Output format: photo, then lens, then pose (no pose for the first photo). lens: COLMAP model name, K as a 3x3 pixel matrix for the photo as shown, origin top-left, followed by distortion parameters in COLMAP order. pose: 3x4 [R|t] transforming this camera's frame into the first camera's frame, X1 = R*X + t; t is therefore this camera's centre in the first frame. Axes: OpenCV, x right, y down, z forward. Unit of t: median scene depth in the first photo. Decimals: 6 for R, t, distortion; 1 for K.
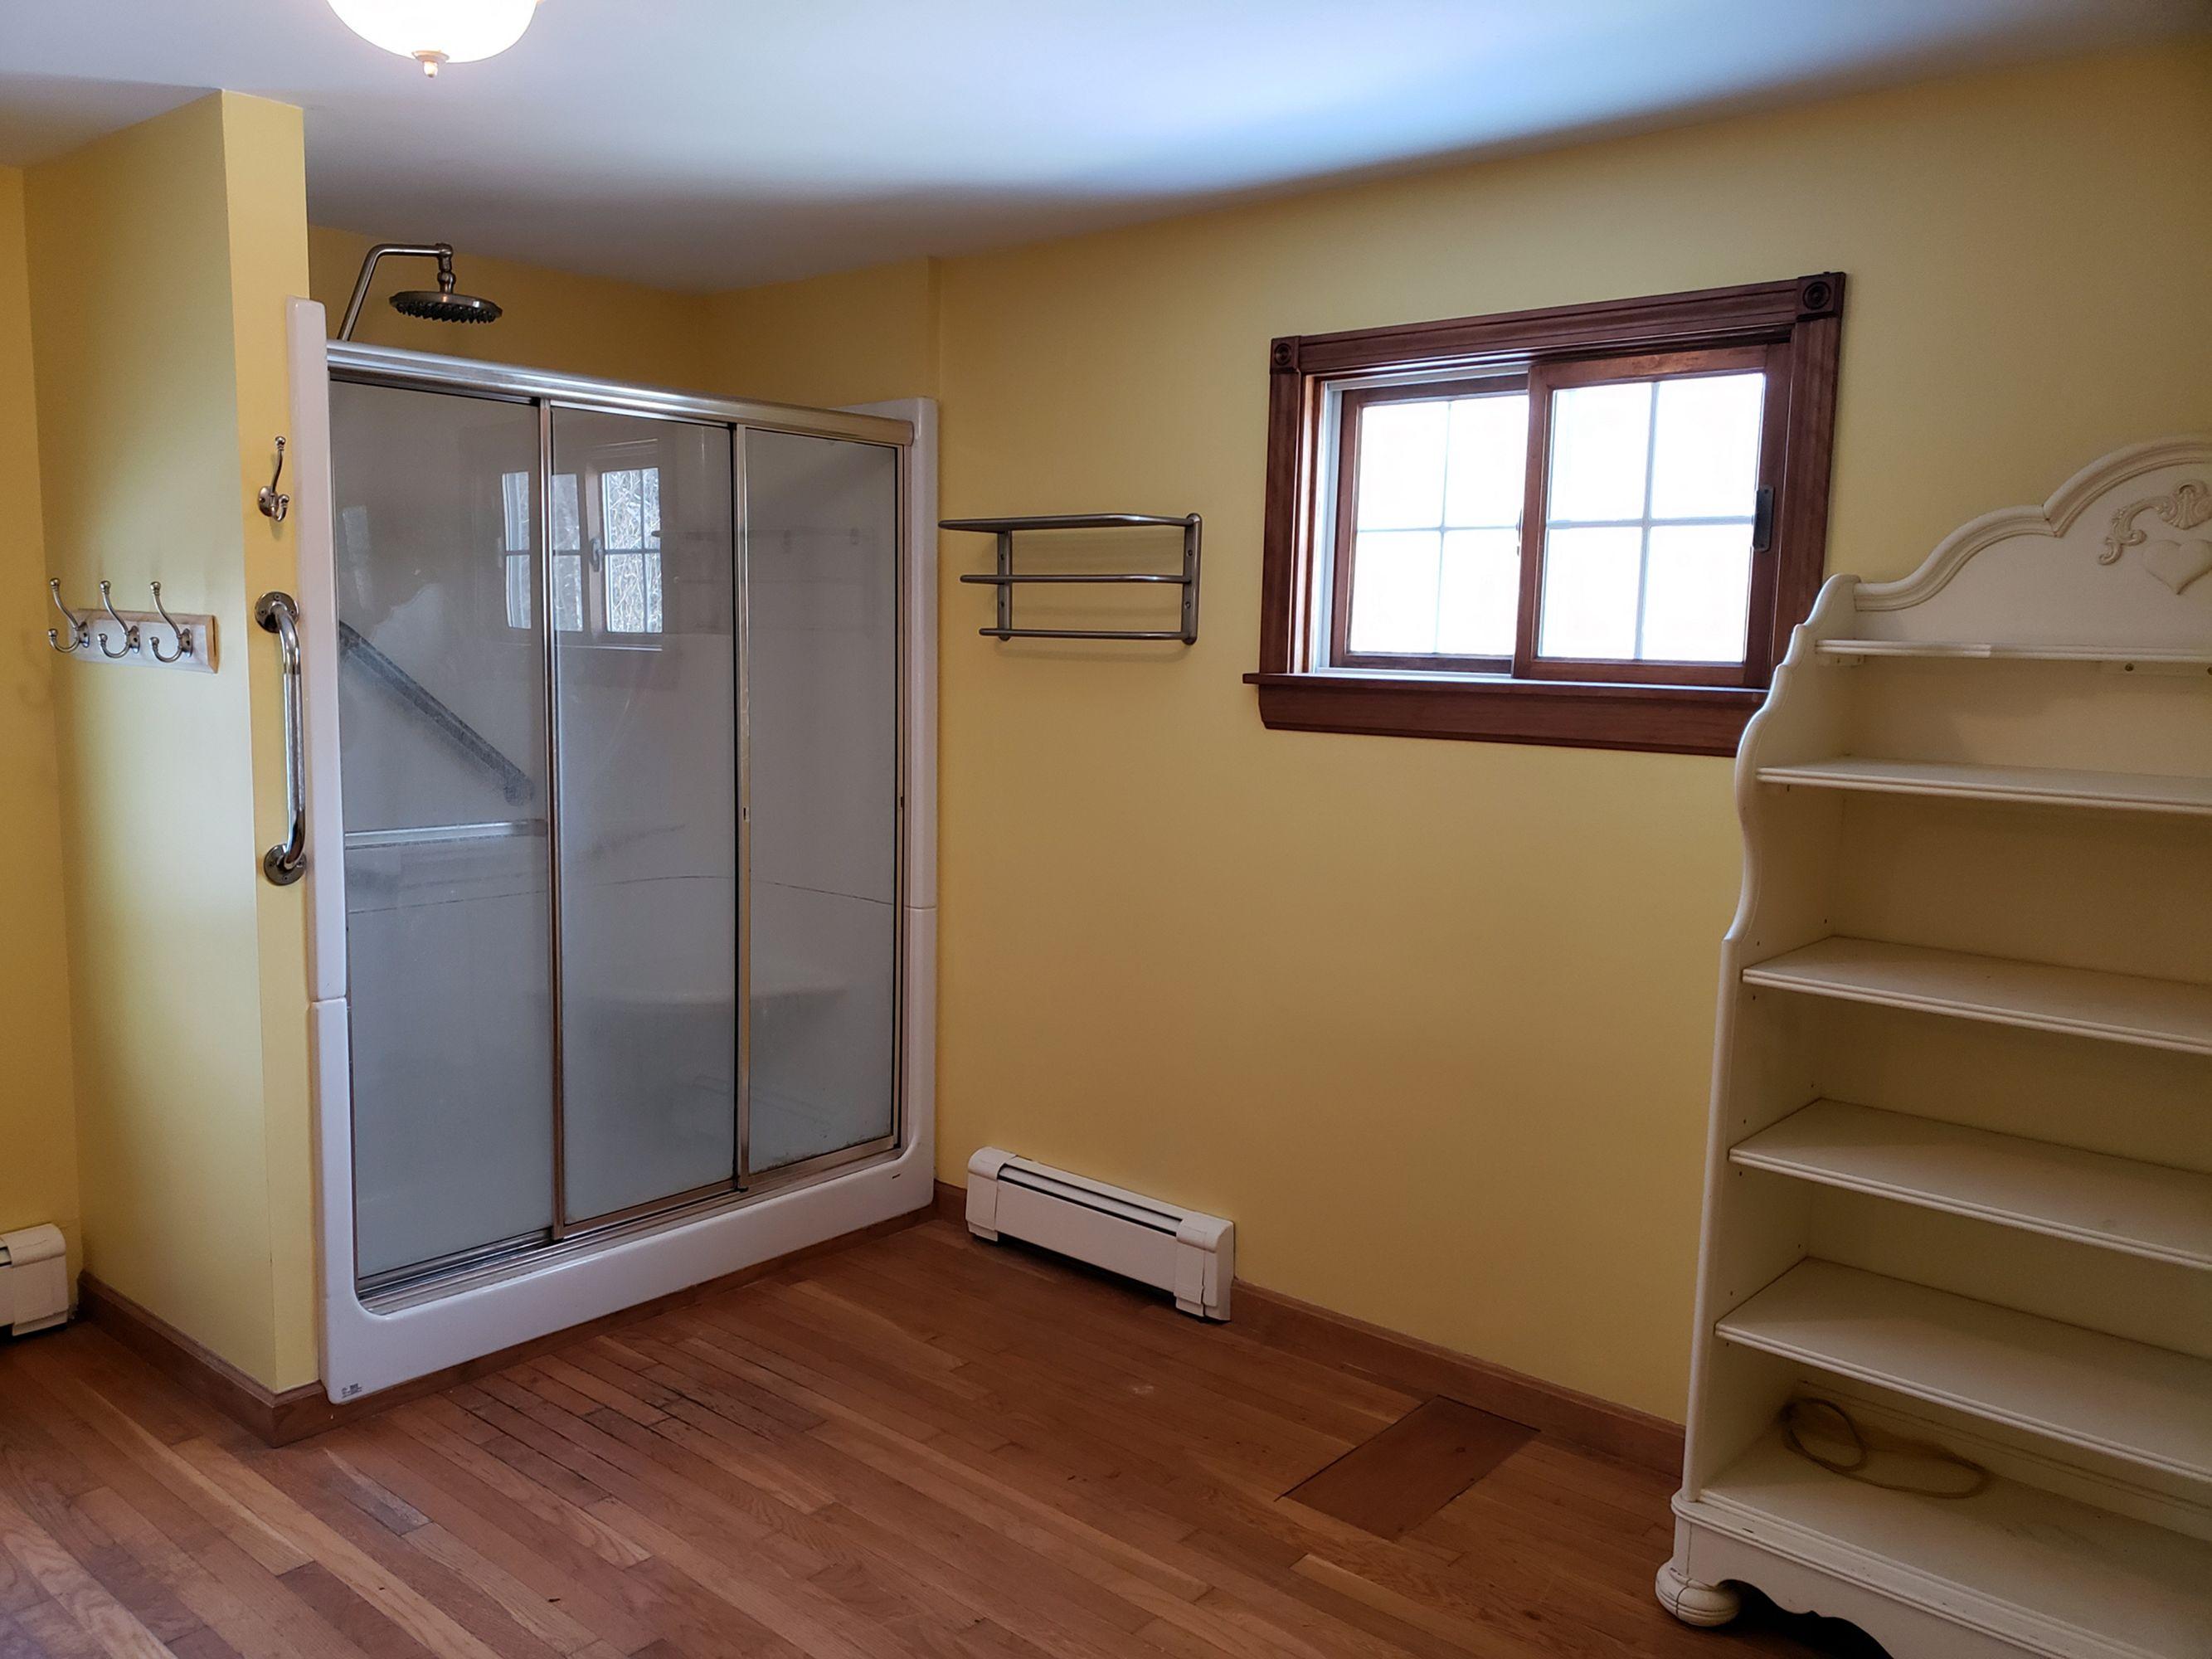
lens RADIAL K [[1713.5, 0, 1106.0], [0, 1713.5, 829.5], [0, 0, 1]] dist [0.037683, -0.001331]
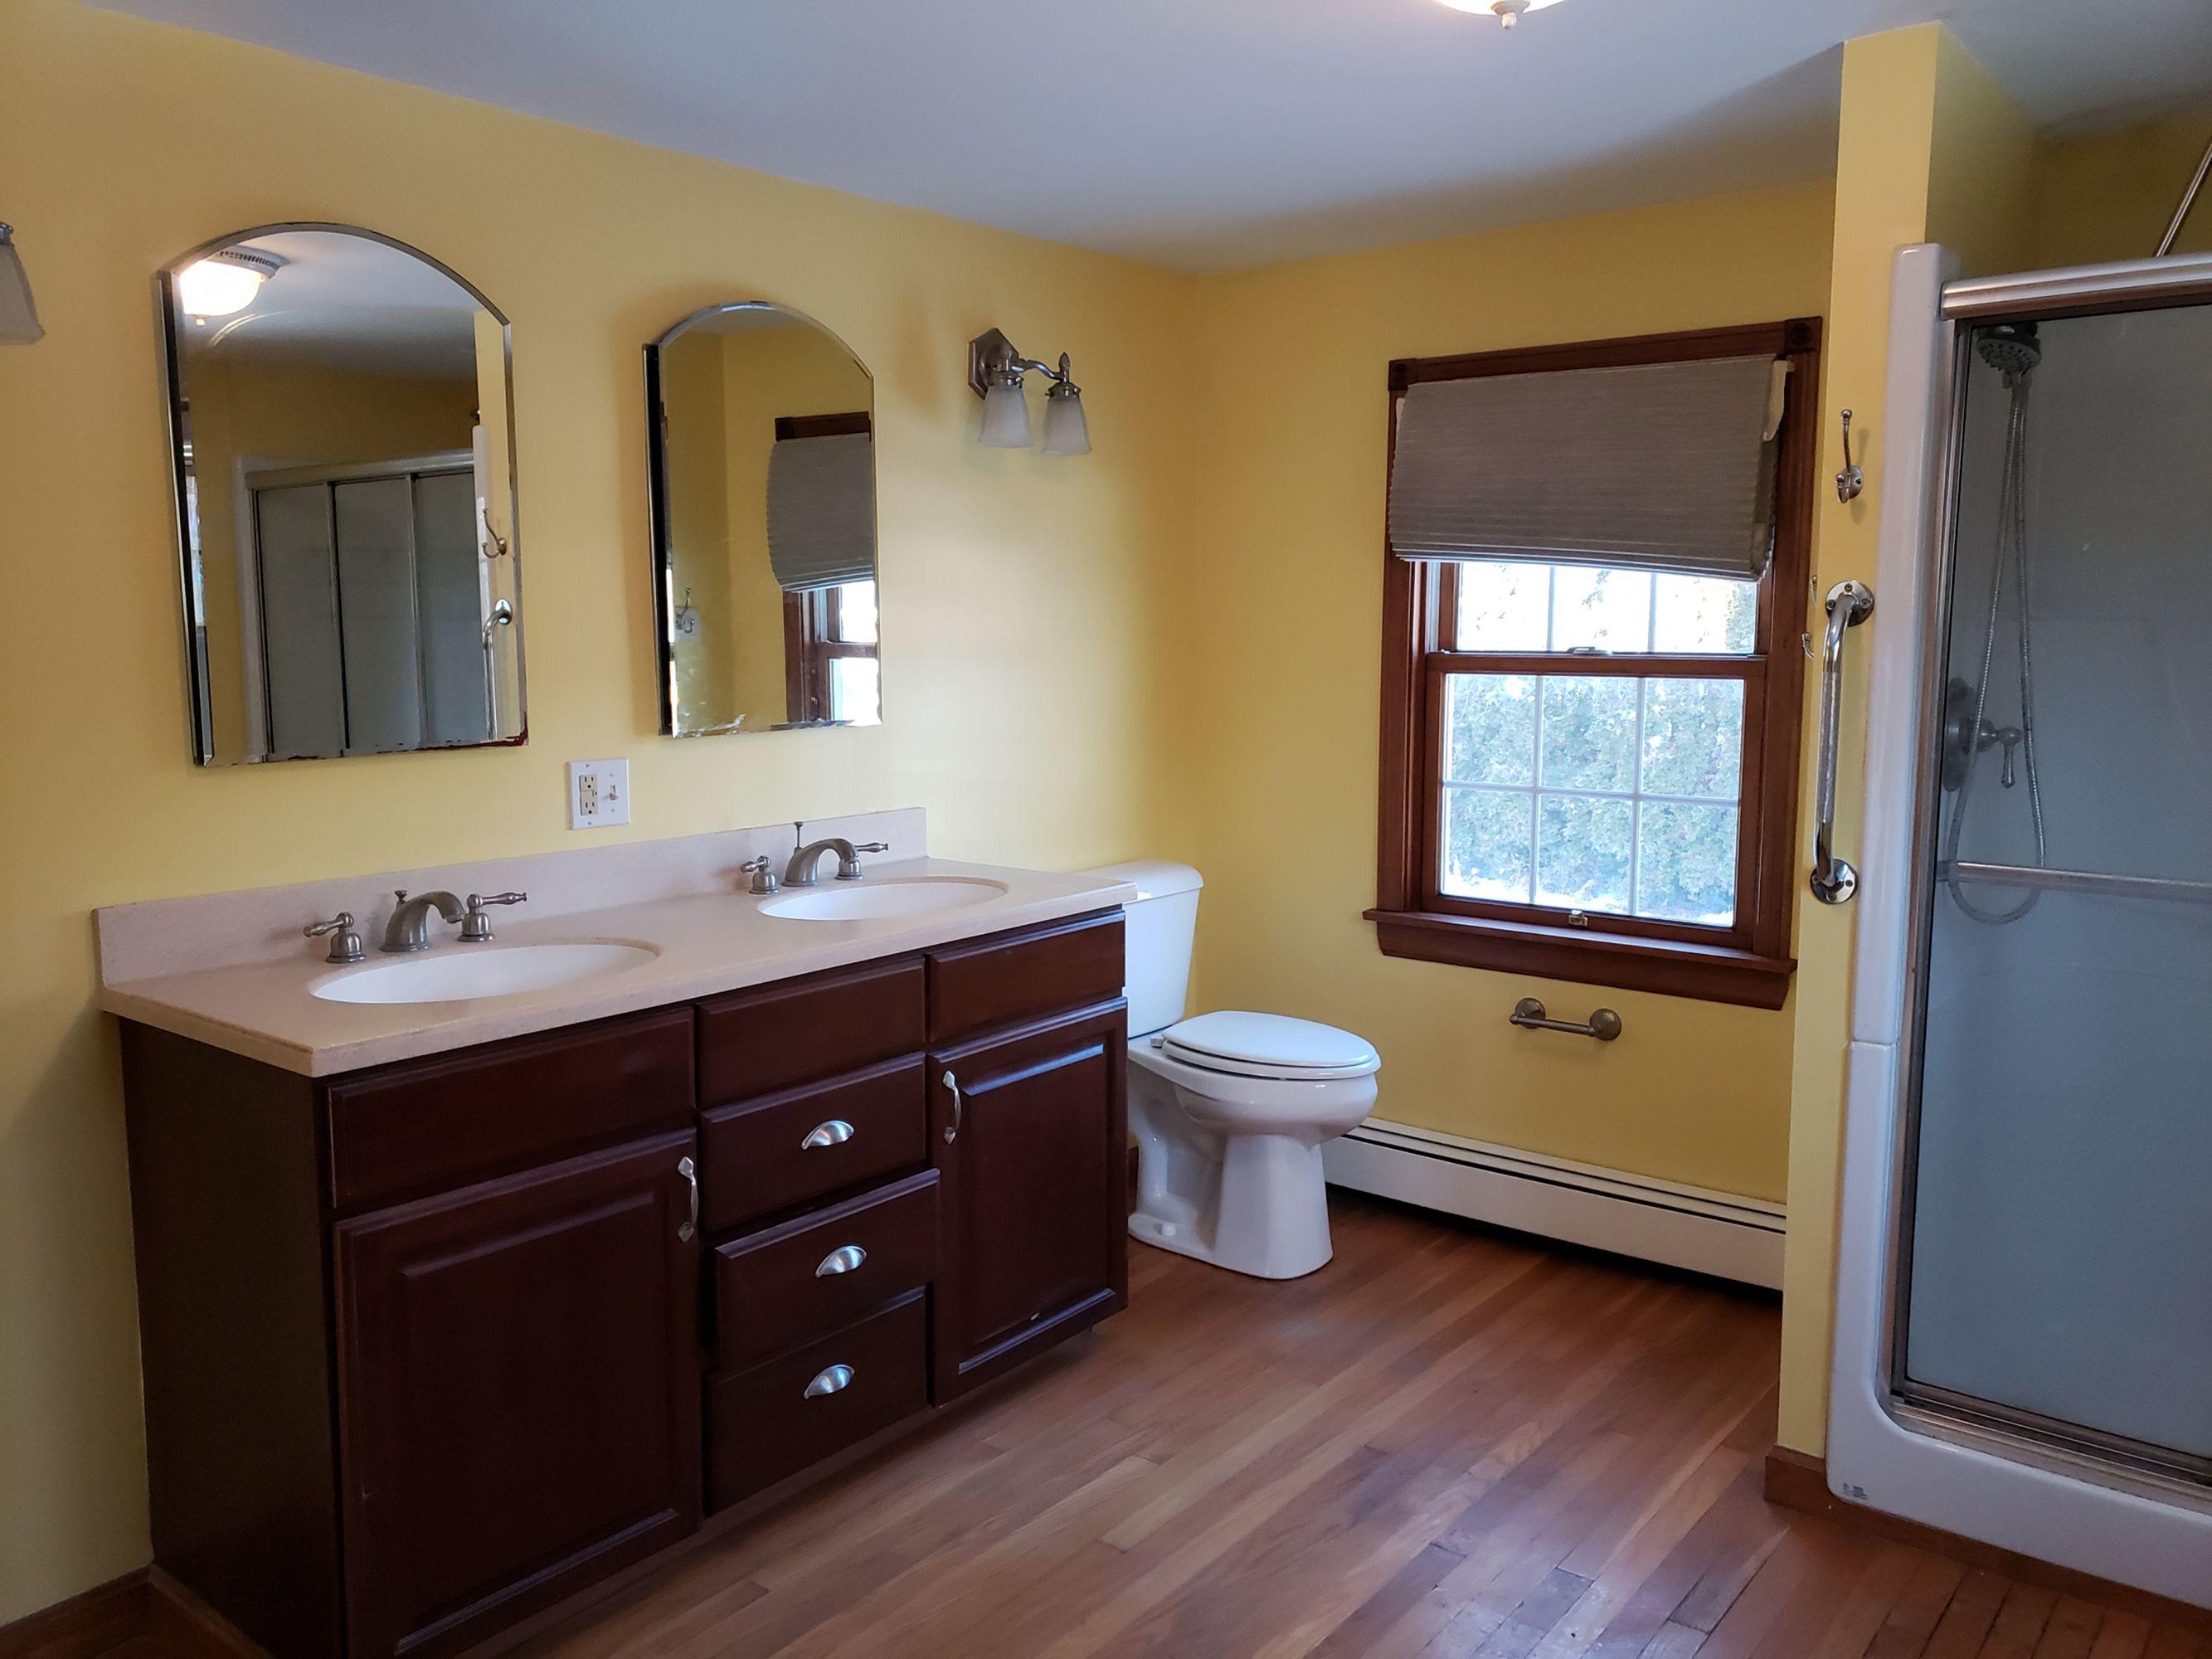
lens RADIAL K [[1713.5, 0, 1106.0], [0, 1713.5, 829.5], [0, 0, 1]] dist [0.037683, -0.001331]
pose [[0.044659, 0.093429, -0.994624, 0.406395], [-0.111356, 0.989878, 0.087983, -0.044437], [0.992777, 0.106828, 0.054611, 0.564960]]
